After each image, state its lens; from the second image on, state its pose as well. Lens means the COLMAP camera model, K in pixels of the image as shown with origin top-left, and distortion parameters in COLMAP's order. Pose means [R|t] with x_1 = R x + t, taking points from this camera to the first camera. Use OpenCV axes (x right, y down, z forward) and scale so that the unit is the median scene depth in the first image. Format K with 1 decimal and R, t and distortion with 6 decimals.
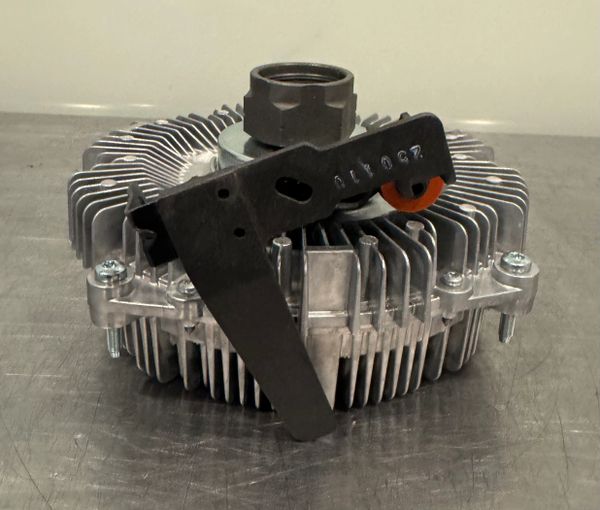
lens RADIAL K [[474.7, 0, 297.1], [0, 474.7, 254.7], [0, 0, 1]] dist [-0.037865, 0.006028]
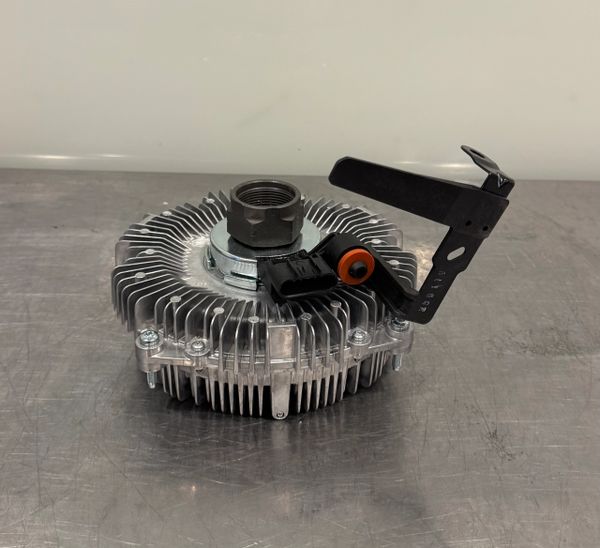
lens RADIAL K [[518.8, 0, 300.0], [0, 518.8, 273.8], [0, 0, 1]] dist [-0.001124, -0.017083]
pose [[0.999154, -0.019661, 0.036127, 0.062928], [0.016087, 0.995184, 0.096692, -0.333343], [-0.037855, -0.096029, 0.994658, -0.747216]]
